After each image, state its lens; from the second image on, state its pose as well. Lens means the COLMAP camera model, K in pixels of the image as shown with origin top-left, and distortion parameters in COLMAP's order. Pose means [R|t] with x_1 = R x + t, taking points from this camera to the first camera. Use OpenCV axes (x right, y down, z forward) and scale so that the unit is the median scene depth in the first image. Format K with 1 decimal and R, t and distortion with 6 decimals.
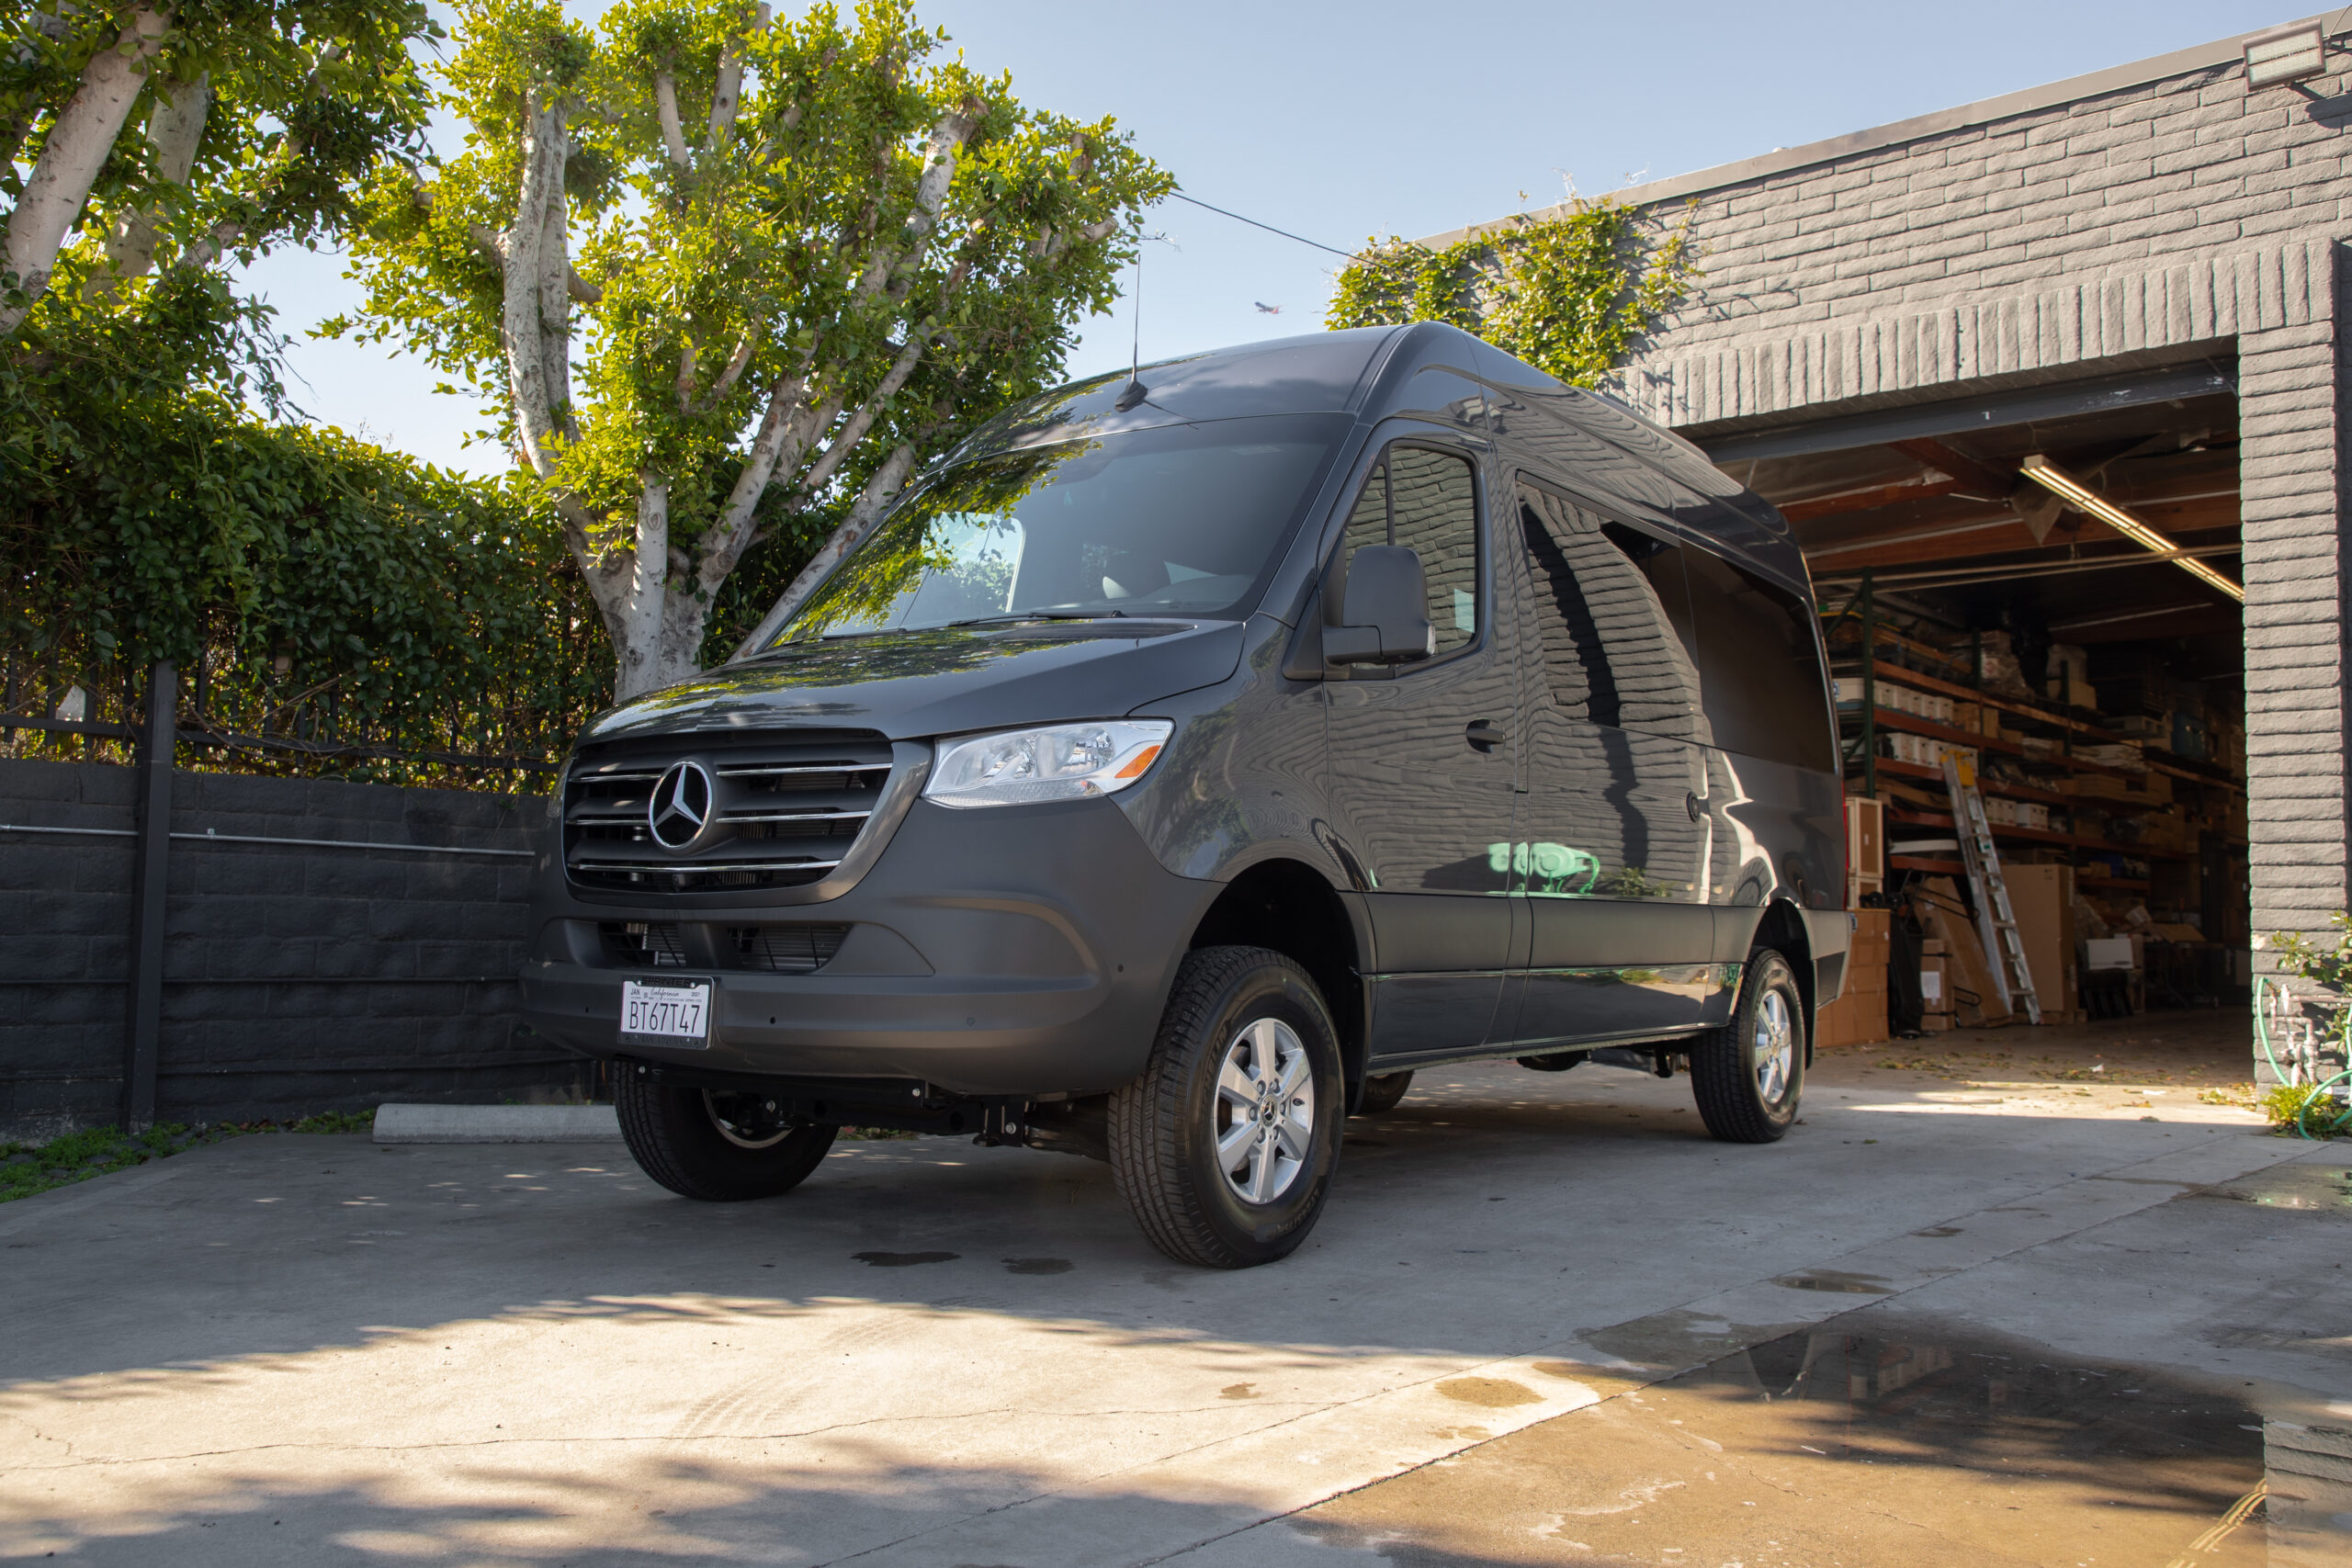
lens RADIAL K [[1946.0, 0, 1165.7], [0, 1946.0, 786.9], [0, 0, 1]] dist [-0.003317, 0.048572]
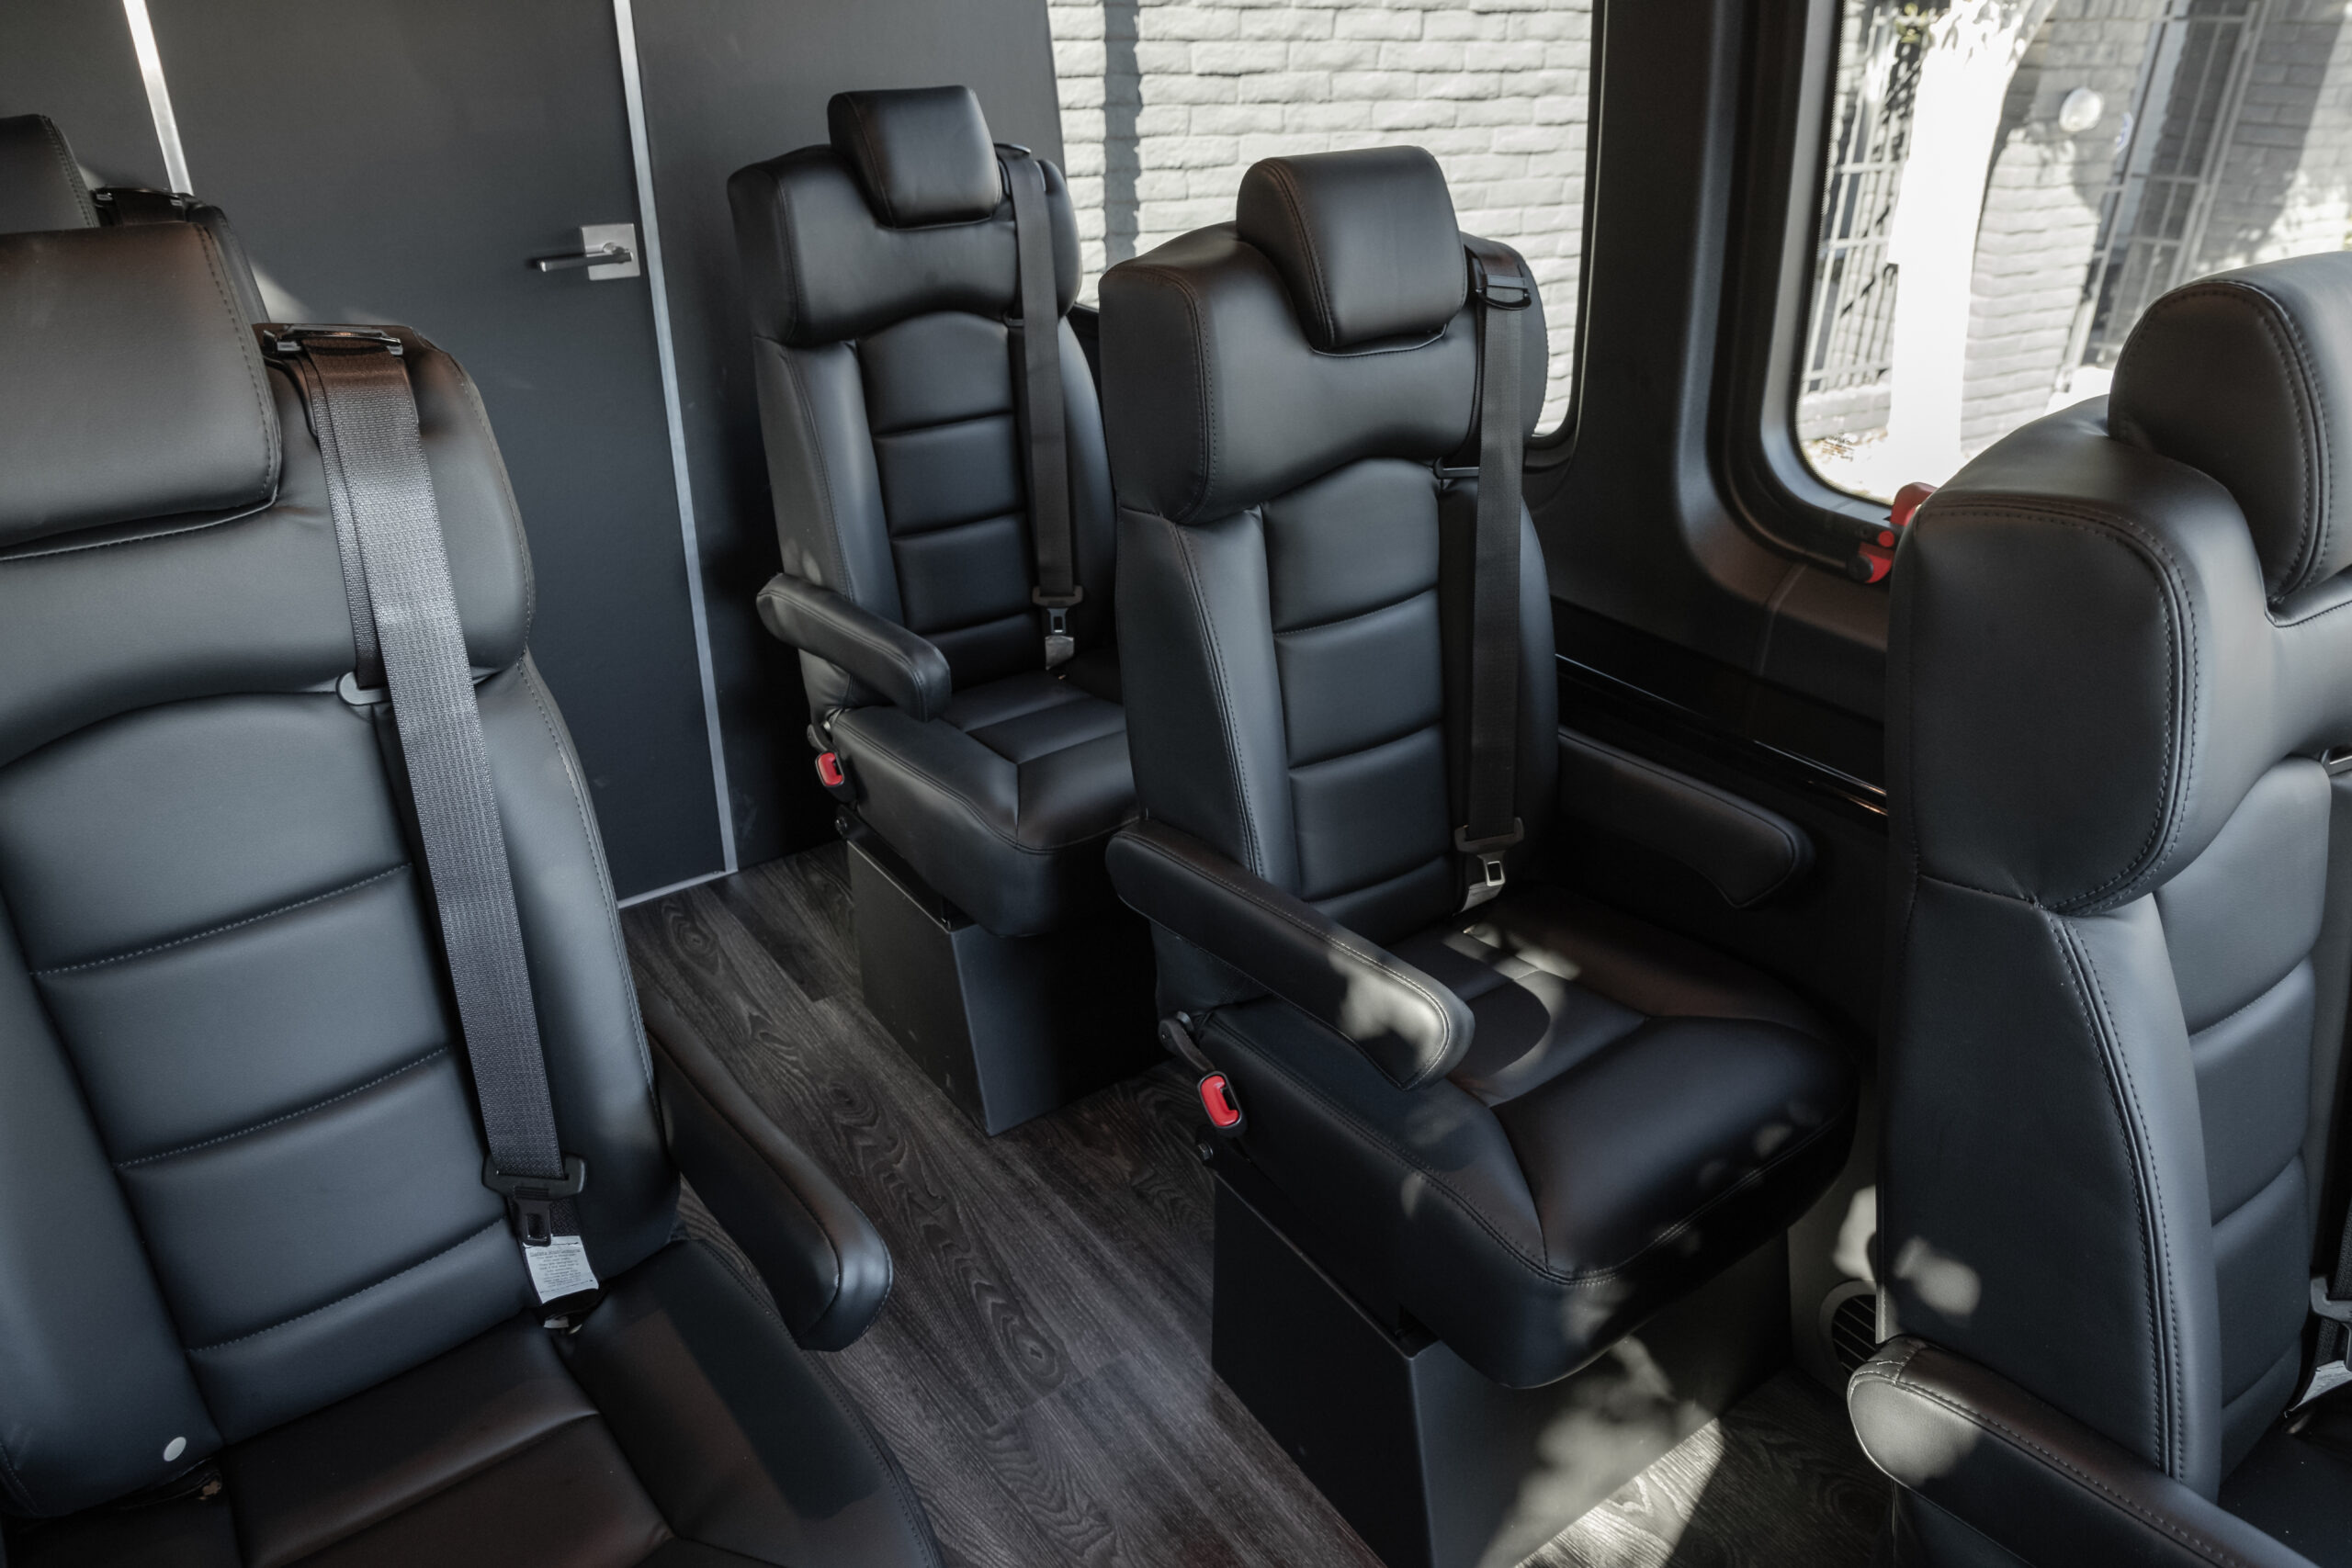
lens RADIAL K [[1572.5, 0, 1174.0], [0, 1572.5, 776.5], [0, 0, 1]] dist [-0.003886, 0.002425]
pose [[0.319629, -0.439168, 0.839624, 0.020269], [-0.074322, 0.871757, 0.484268, -0.082821], [-0.944624, -0.217189, 0.245999, 0.763172]]
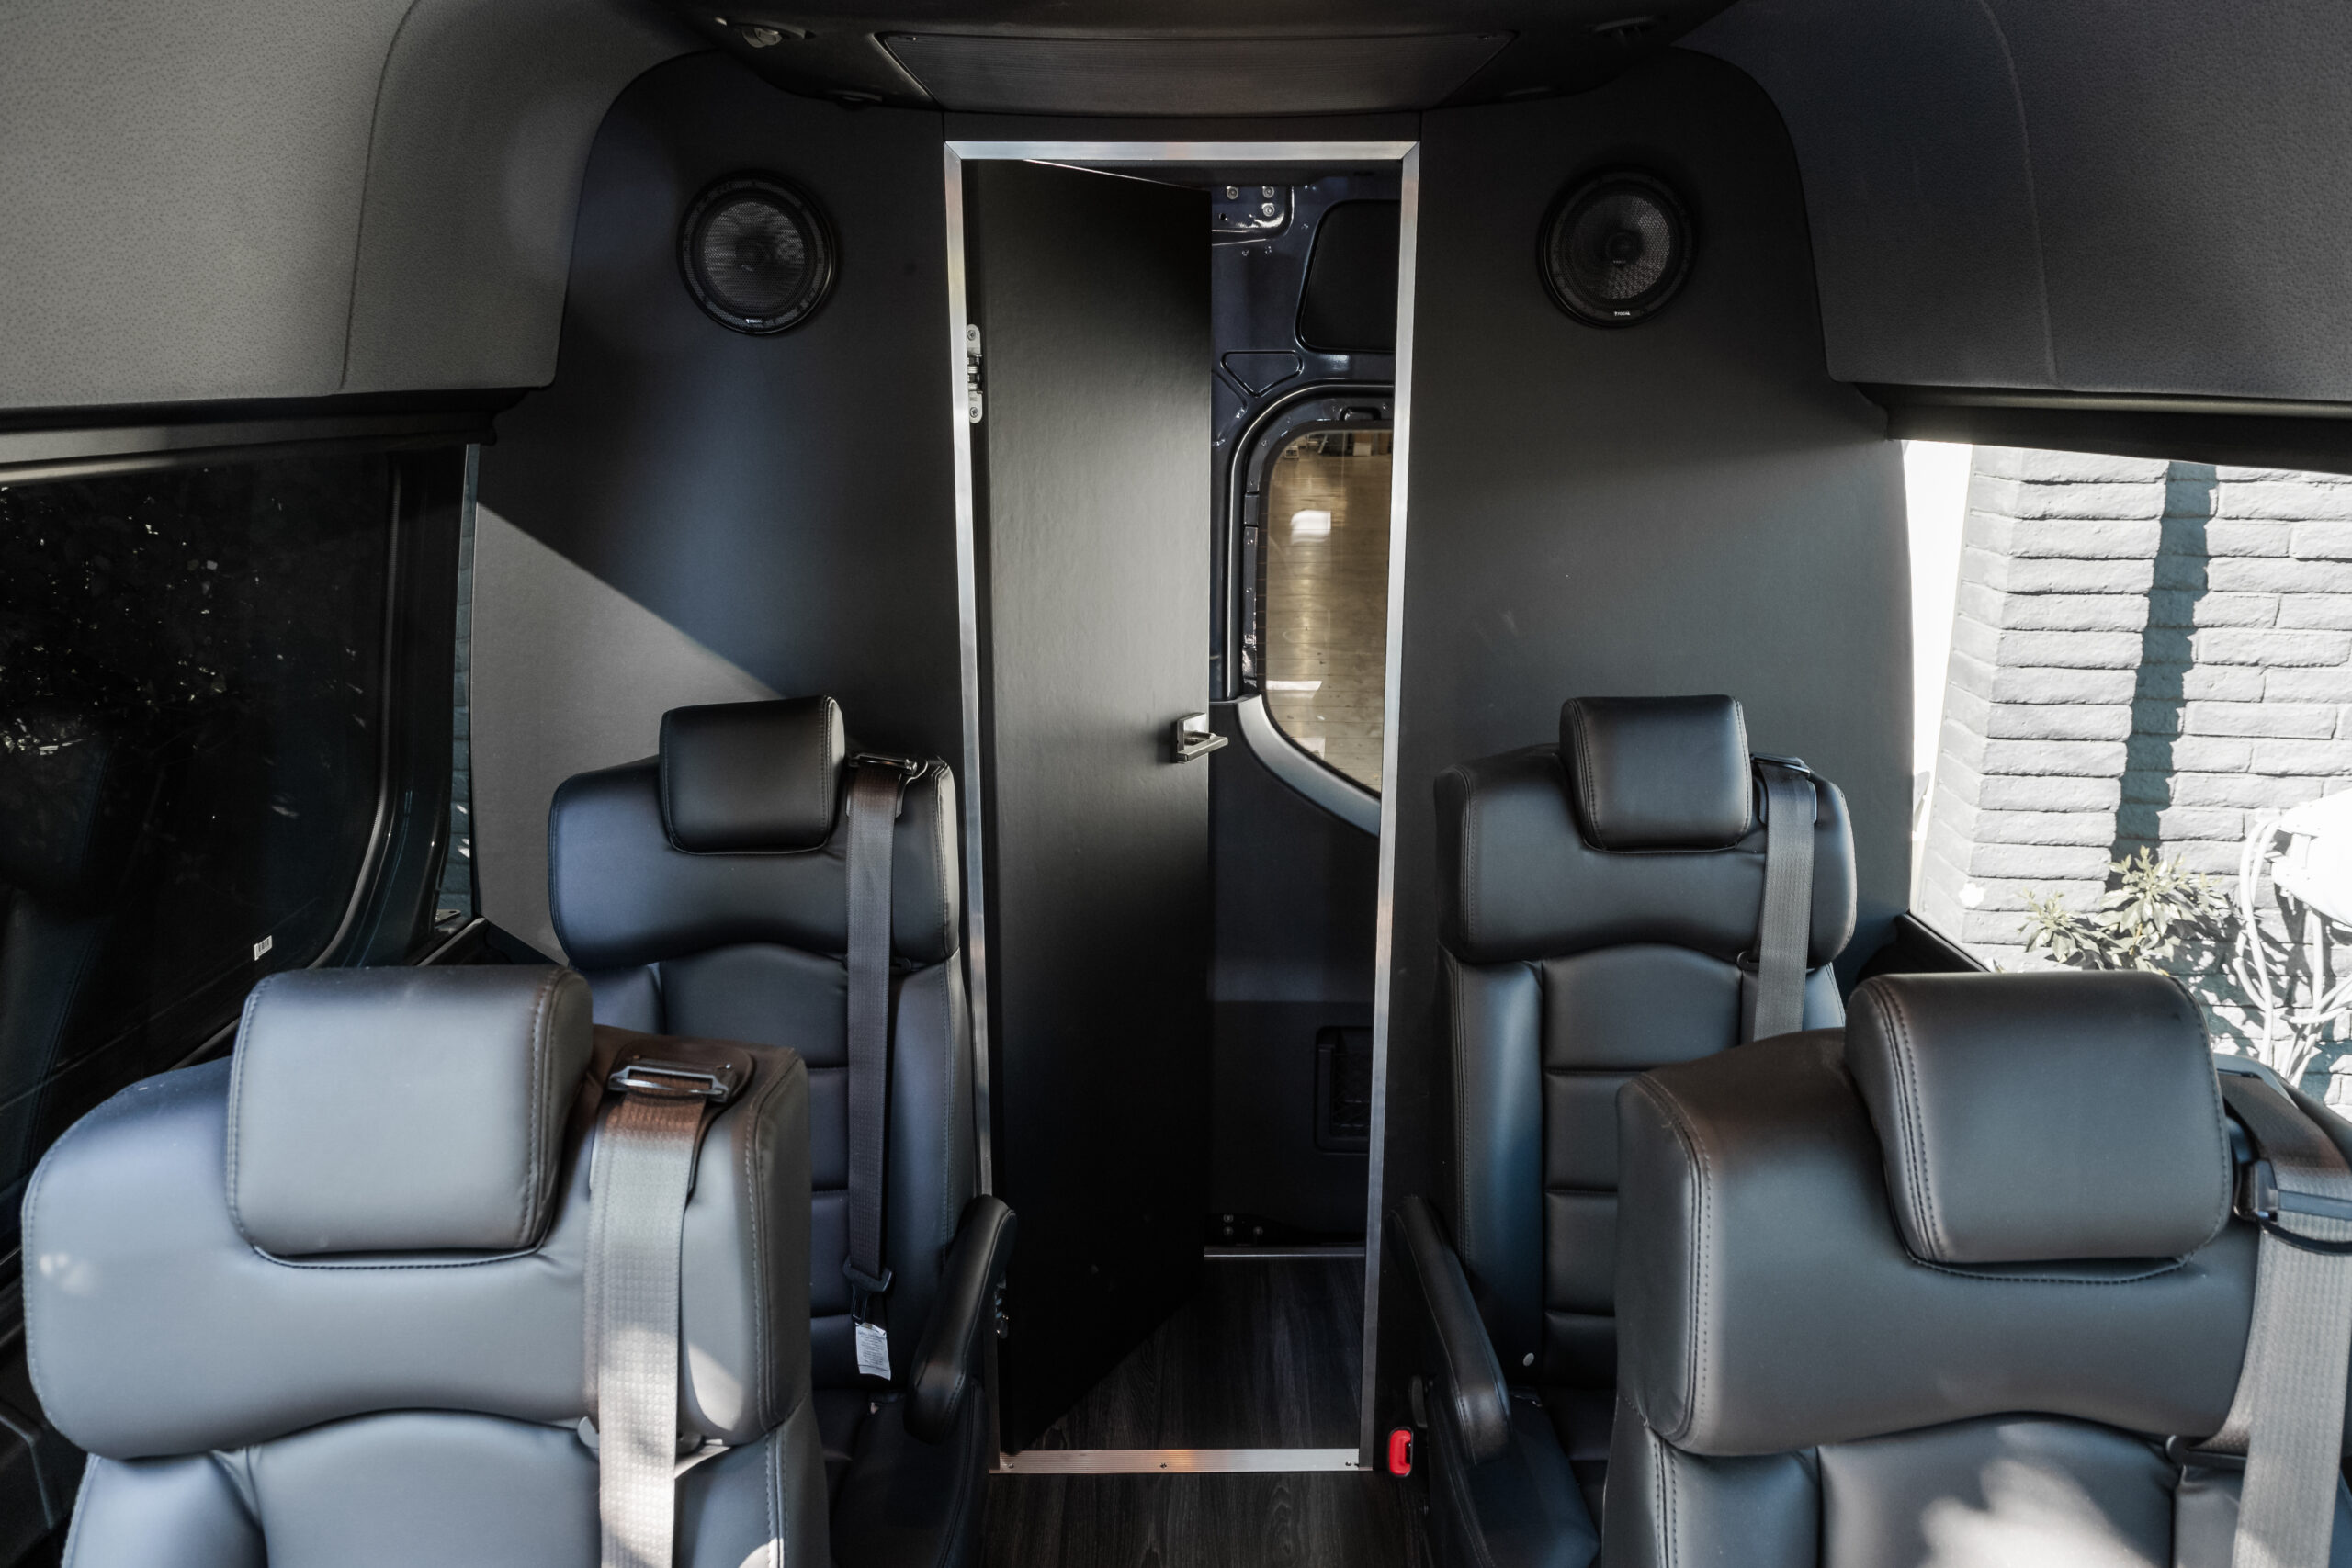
lens RADIAL K [[1627.4, 0, 1170.1], [0, 1627.4, 776.4], [0, 0, 1]] dist [-0.003549, -0.000721]
pose [[0.823272, -0.154562, 0.546200, 0.075072], [-0.024702, 0.951550, 0.306500, -0.106934], [-0.567110, -0.265825, 0.779566, 0.750267]]
